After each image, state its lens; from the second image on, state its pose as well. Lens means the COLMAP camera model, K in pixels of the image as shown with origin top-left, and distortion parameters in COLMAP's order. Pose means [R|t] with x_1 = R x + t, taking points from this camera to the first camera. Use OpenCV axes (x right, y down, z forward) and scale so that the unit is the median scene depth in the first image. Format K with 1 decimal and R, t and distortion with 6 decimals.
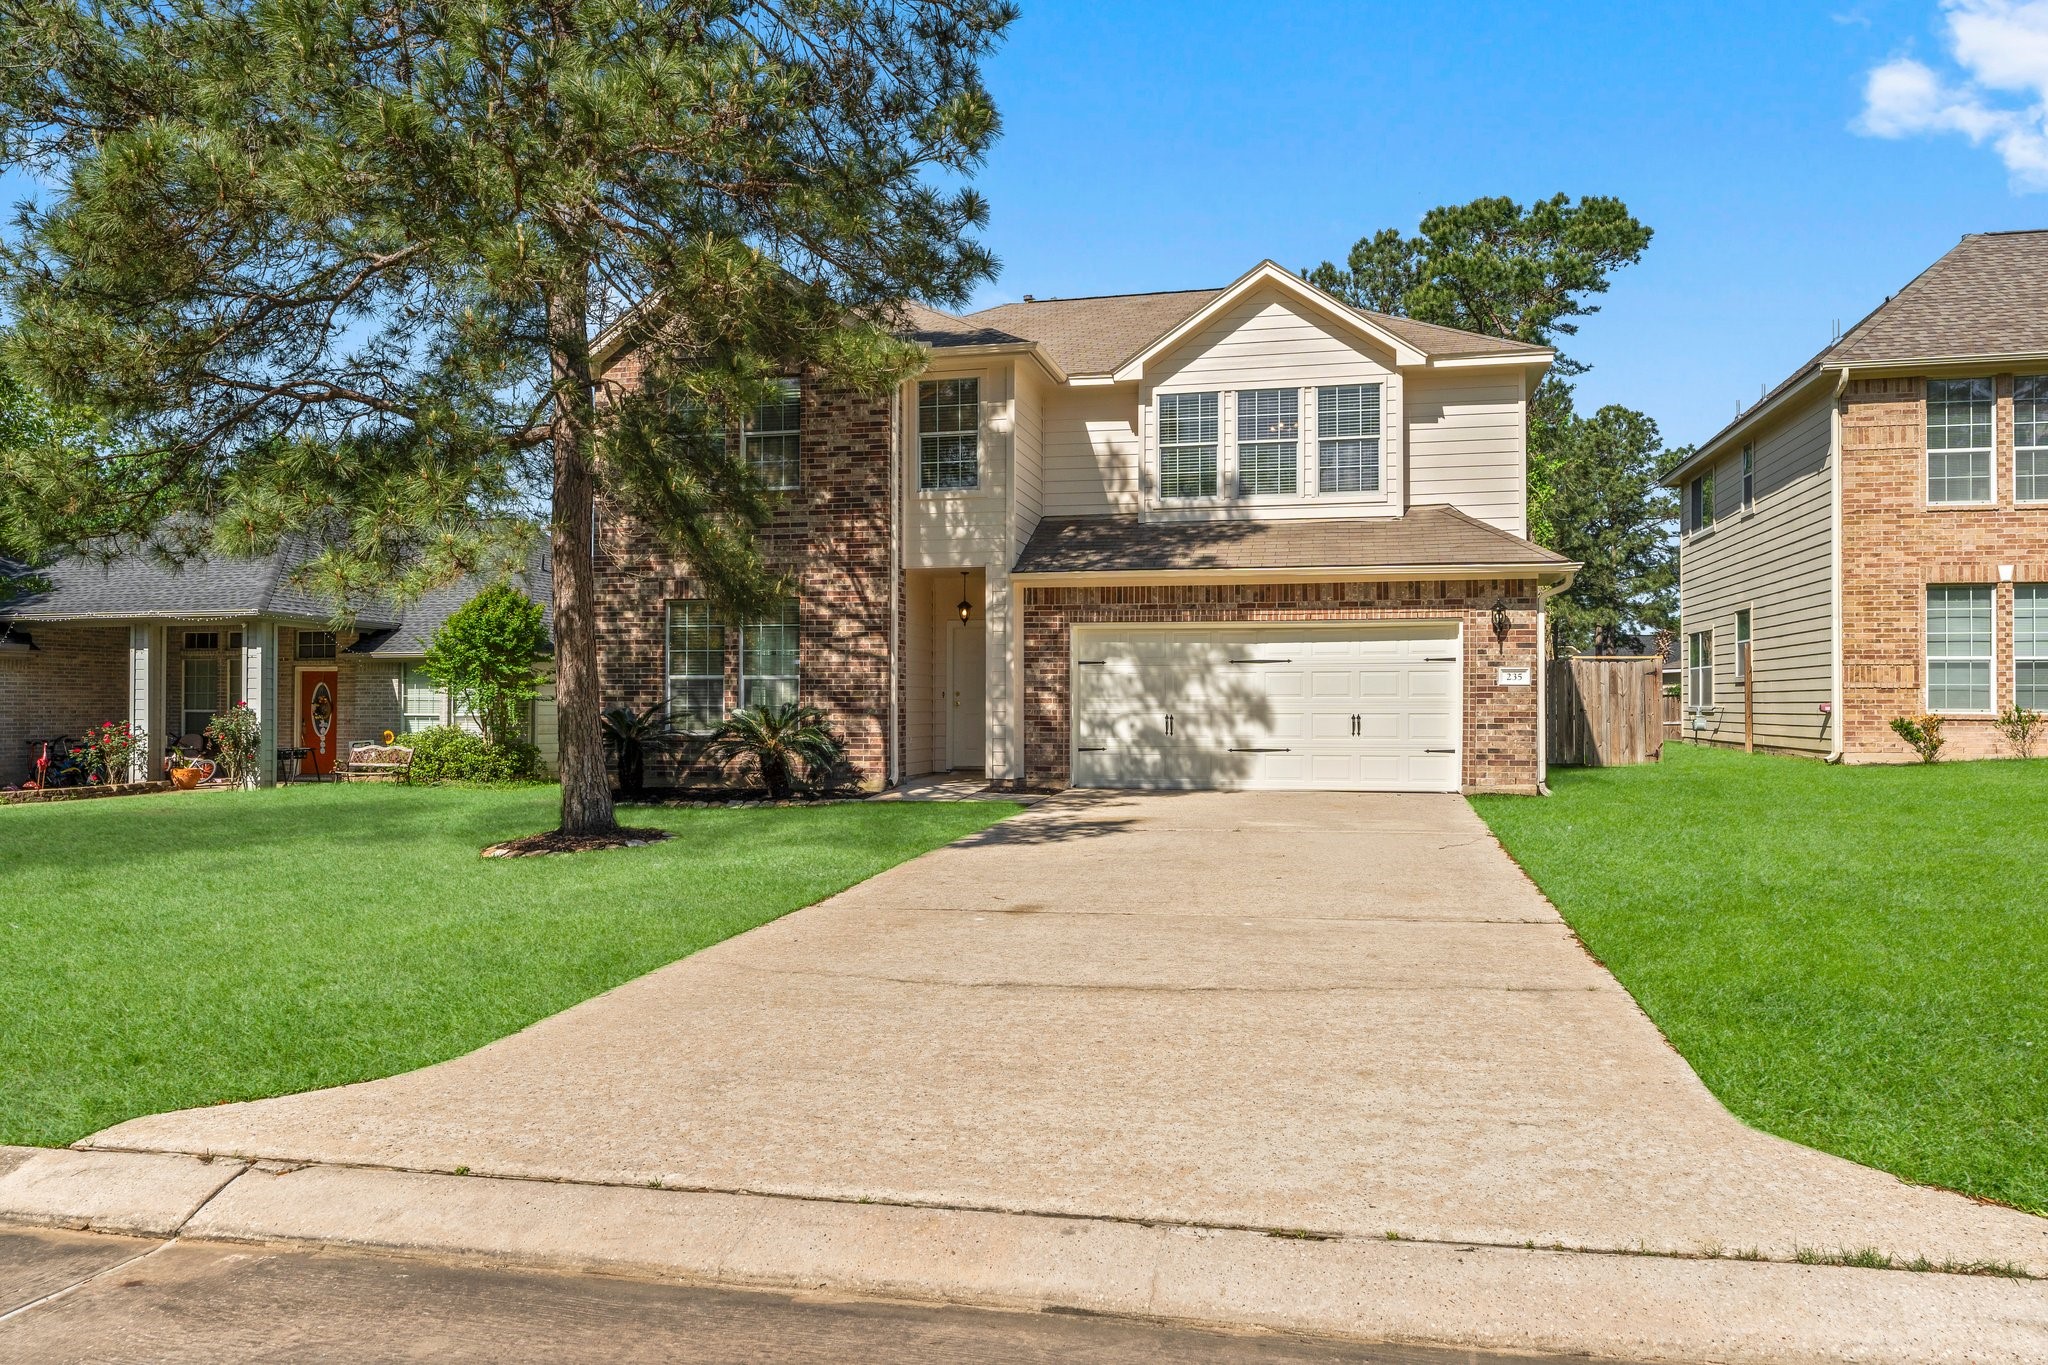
lens RADIAL K [[1362.6, 0, 1027.3], [0, 1362.6, 673.1], [0, 0, 1]] dist [-0.001810, 0.000824]
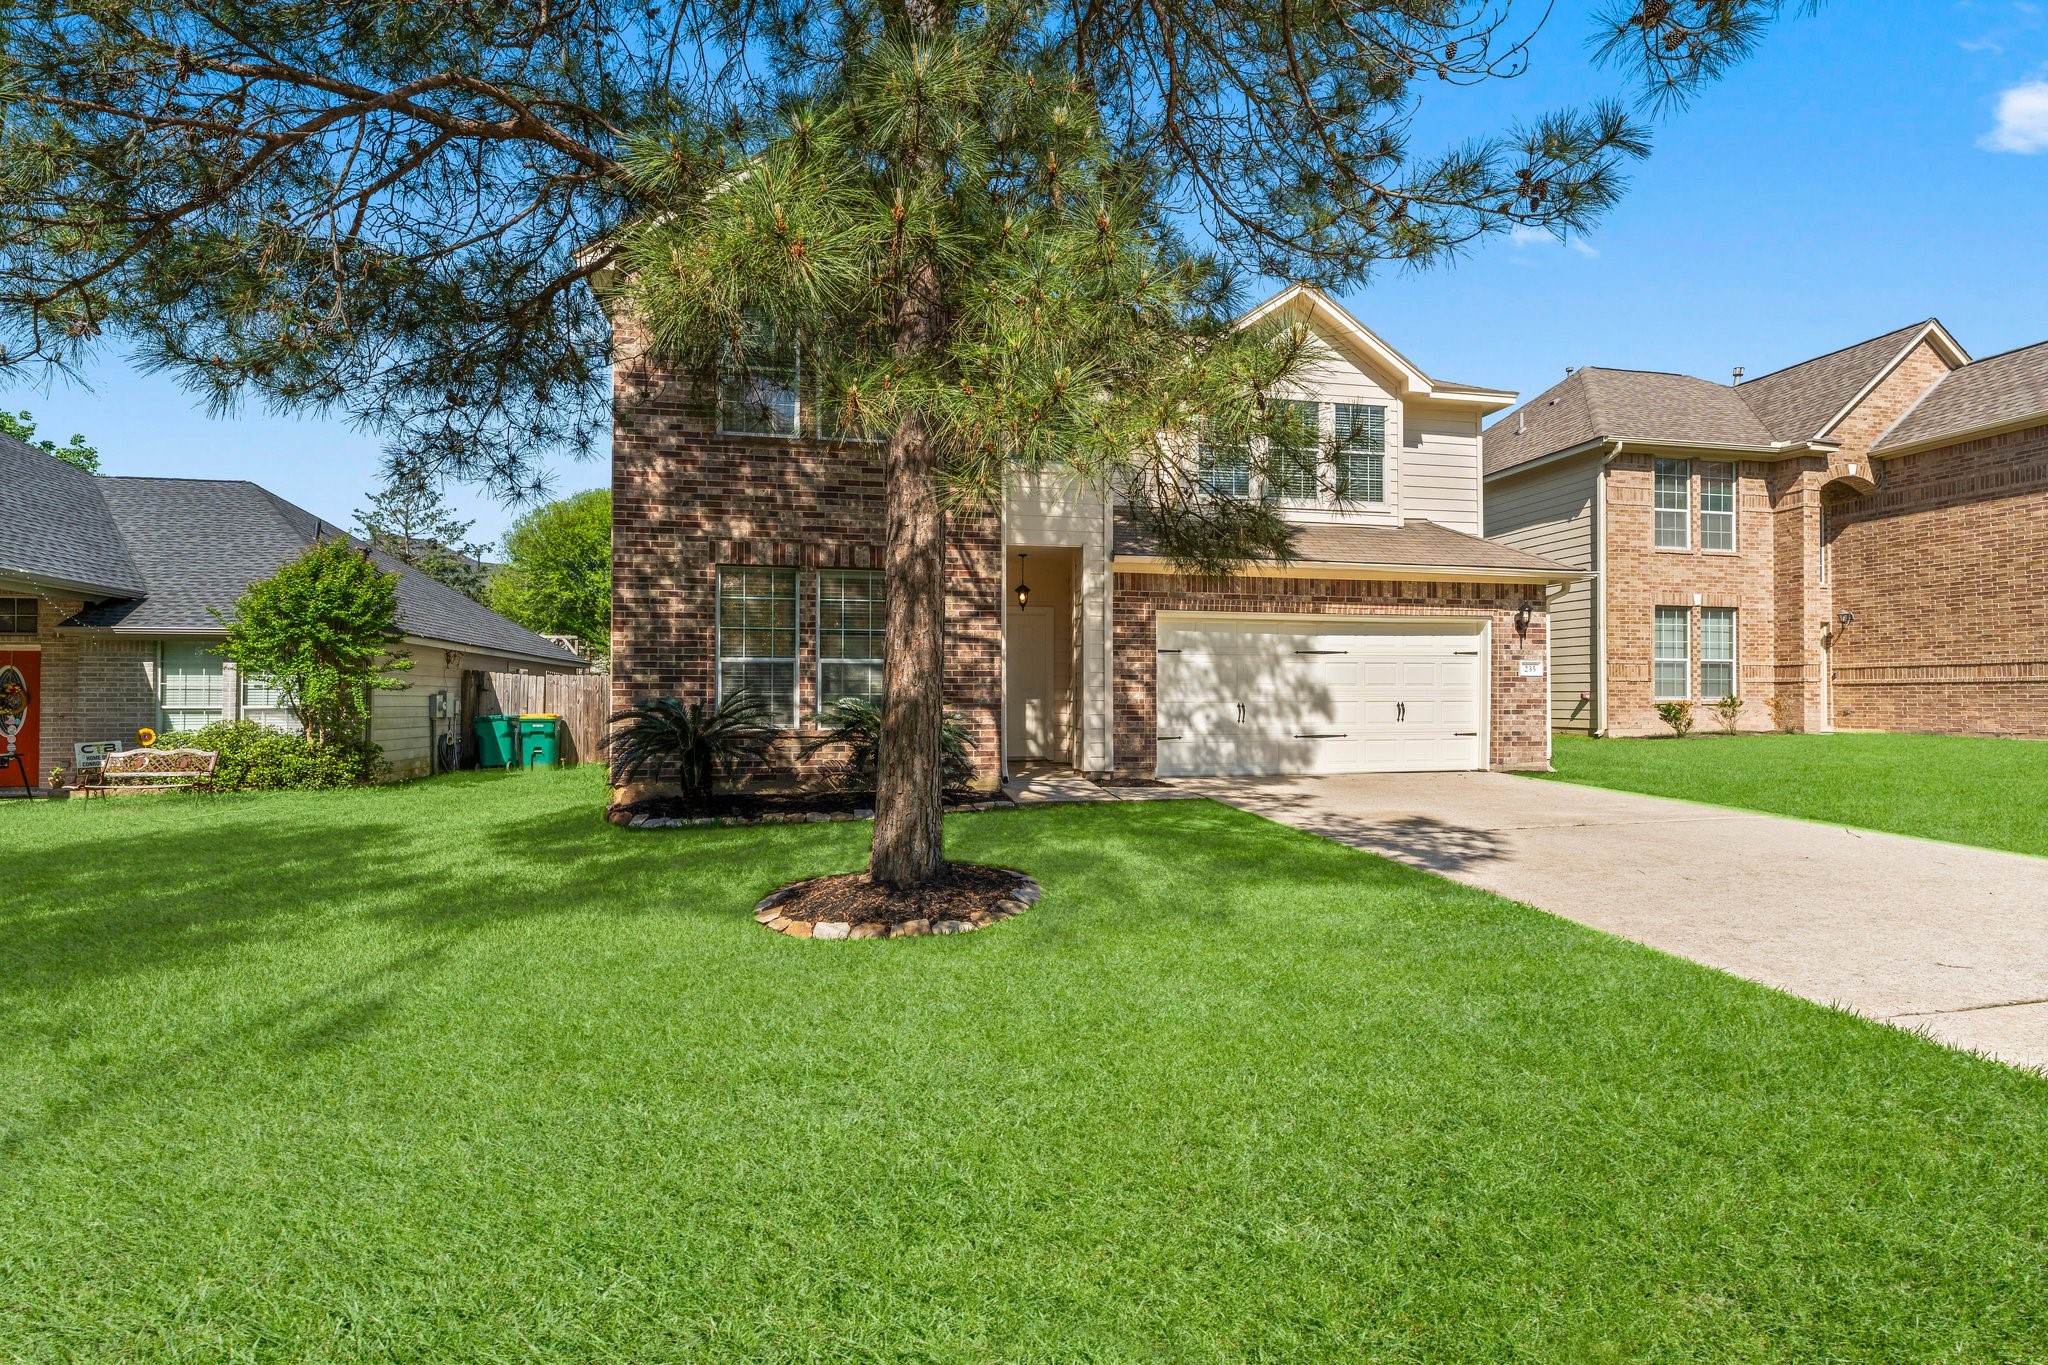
lens RADIAL K [[986.7, 0, 1034.3], [0, 986.7, 678.1], [0, 0, 1]] dist [-0.005523, 0.000103]
pose [[0.904068, 0.006054, 0.427345, -0.346207], [-0.008693, 0.999953, 0.004225, 0.009511], [-0.427299, -0.007534, 0.904079, 0.387241]]
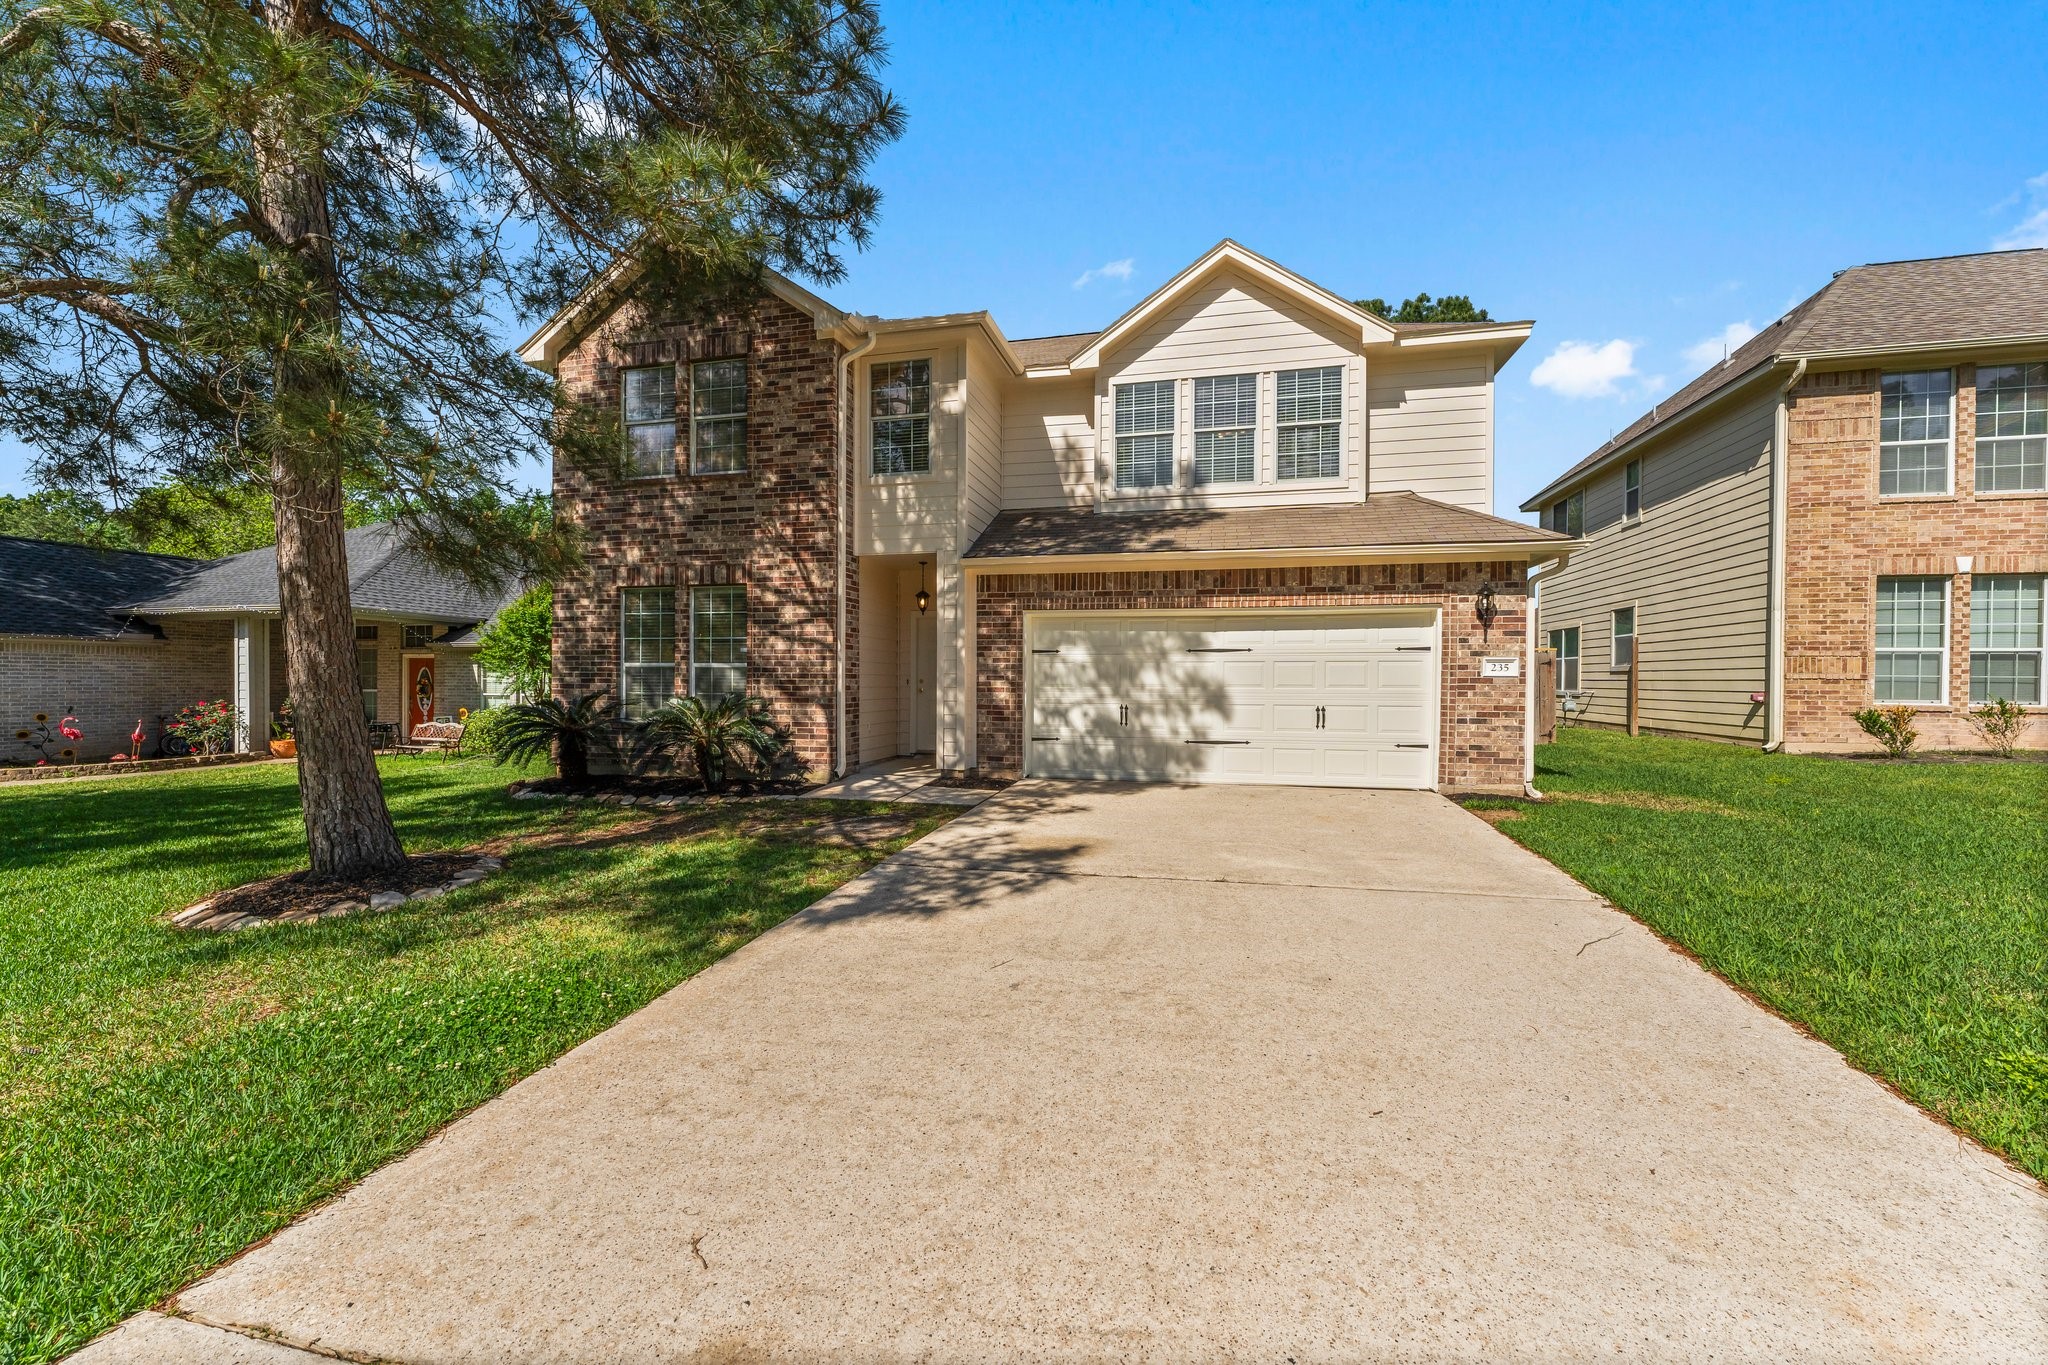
lens RADIAL K [[817.8, 0, 1020.7], [0, 817.8, 682.3], [0, 0, 1]] dist [0.000033, 0.000208]
pose [[0.999901, 0.003603, -0.013566, 0.037177], [-0.003245, 0.999648, 0.026329, -0.000679], [0.013656, -0.026282, 0.999561, 0.403459]]
